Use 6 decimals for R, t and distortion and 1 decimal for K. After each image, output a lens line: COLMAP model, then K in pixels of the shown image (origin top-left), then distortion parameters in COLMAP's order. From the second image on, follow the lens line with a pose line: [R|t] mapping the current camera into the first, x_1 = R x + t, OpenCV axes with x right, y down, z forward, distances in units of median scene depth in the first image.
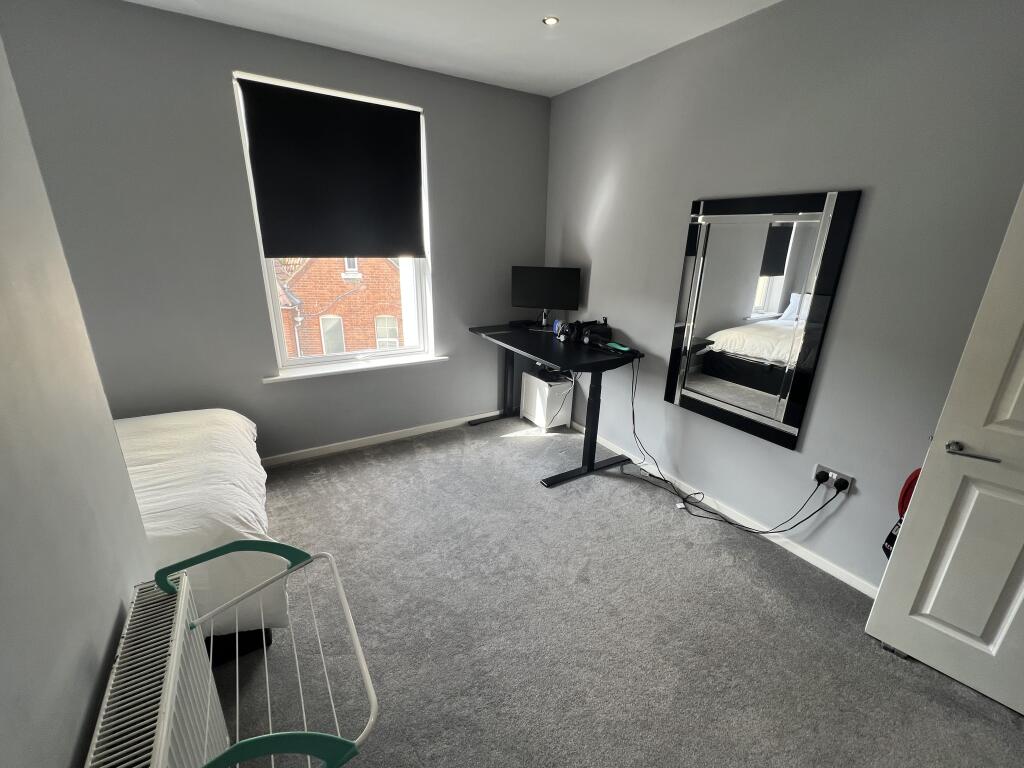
lens RADIAL K [[427.9, 0, 513.3], [0, 427.9, 381.7], [0, 0, 1]] dist [-0.003331, -0.000208]
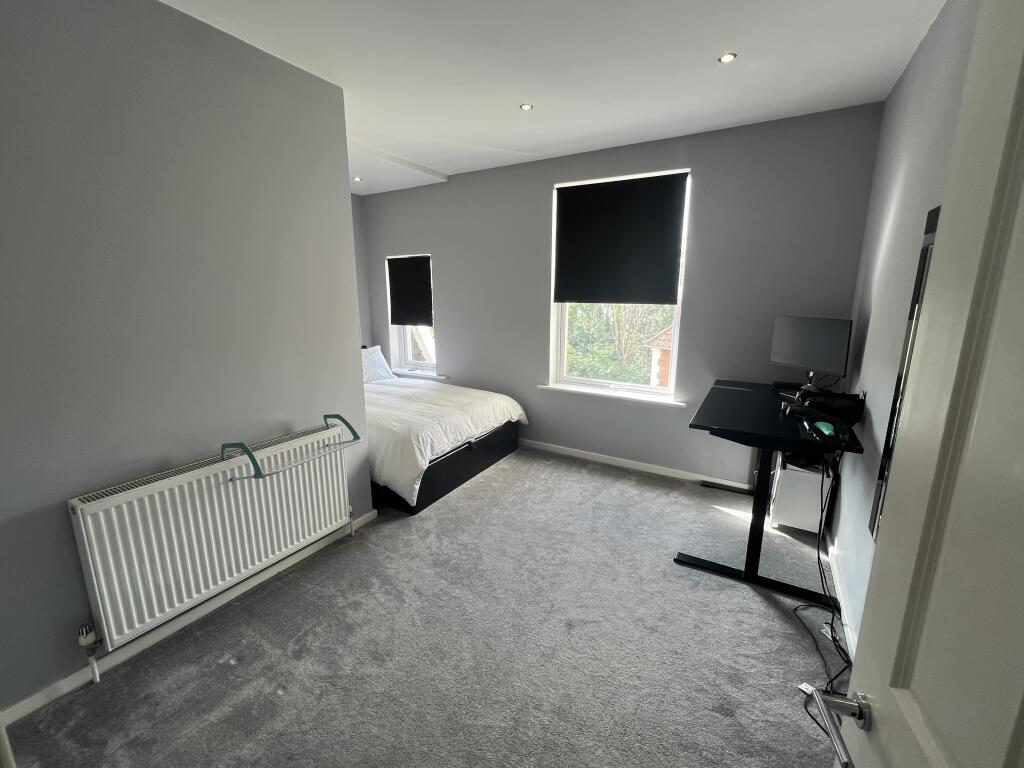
lens RADIAL K [[427.9, 0, 513.3], [0, 427.9, 381.7], [0, 0, 1]] dist [-0.003331, -0.000208]
pose [[0.467242, 0.162384, -0.869090, 0.599464], [-0.269406, 0.962391, 0.034978, -0.042615], [0.842084, 0.217794, 0.493416, 0.213292]]
